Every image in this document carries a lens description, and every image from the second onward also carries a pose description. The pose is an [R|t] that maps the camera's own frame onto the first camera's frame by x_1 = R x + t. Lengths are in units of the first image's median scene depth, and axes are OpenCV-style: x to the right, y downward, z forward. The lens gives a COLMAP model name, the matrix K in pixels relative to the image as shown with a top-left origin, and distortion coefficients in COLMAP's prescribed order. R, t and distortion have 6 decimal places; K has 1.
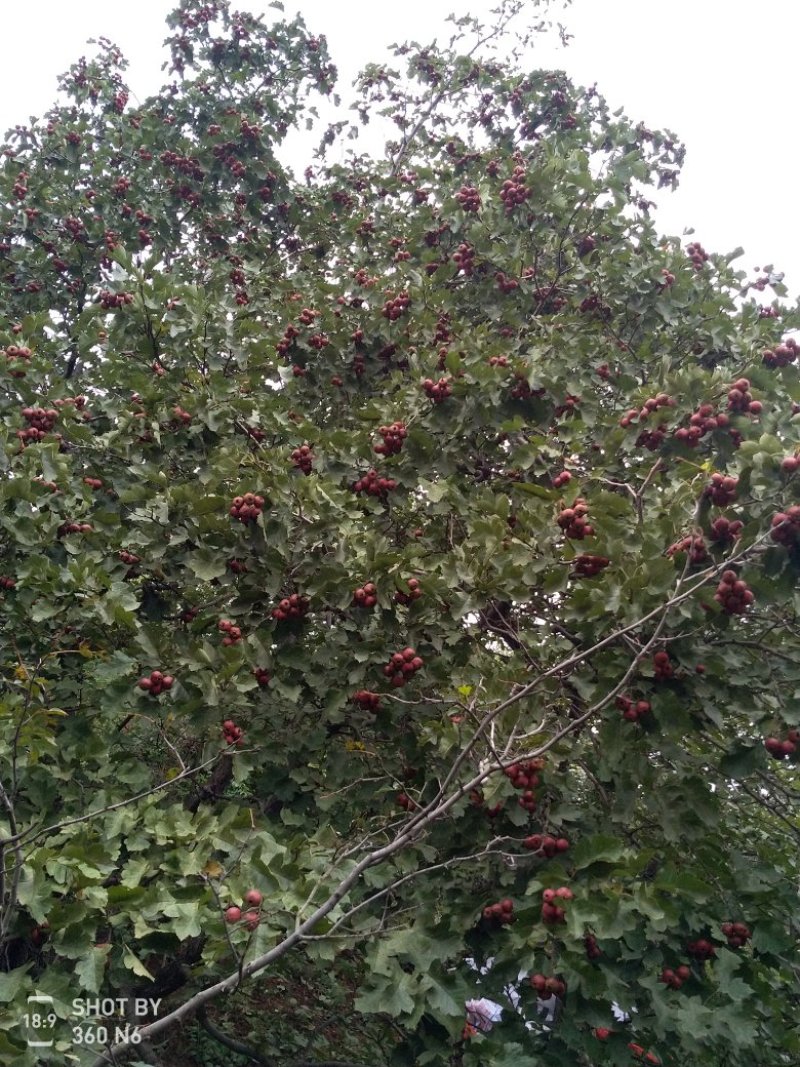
lens RADIAL K [[3970.0, 0, 400.3], [0, 3970.0, 533.9], [0, 0, 1]] dist [-0.087589, 0.000000]
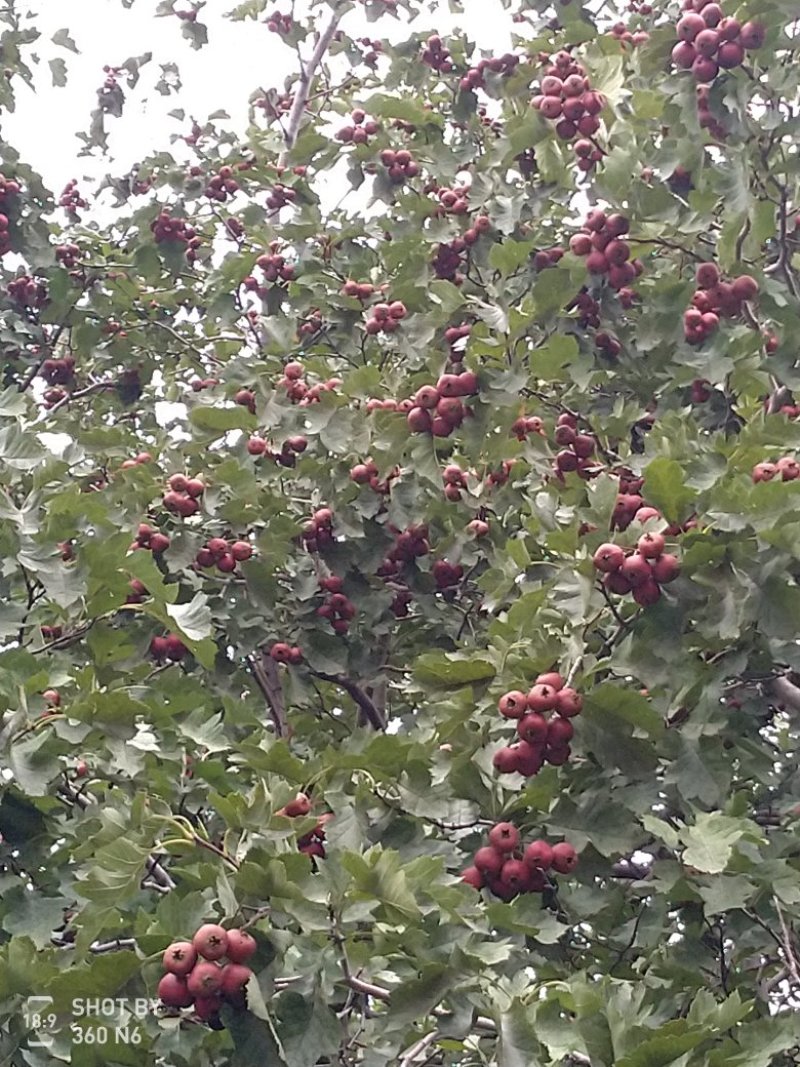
lens RADIAL K [[3970.0, 0, 399.1], [0, 3970.0, 532.5], [0, 0, 1]] dist [-0.087589, 0.000000]
pose [[0.959875, -0.151261, 0.236135, -0.092152], [0.195617, 0.964514, -0.177335, 0.019689], [-0.200932, 0.216411, 0.955402, 0.622966]]
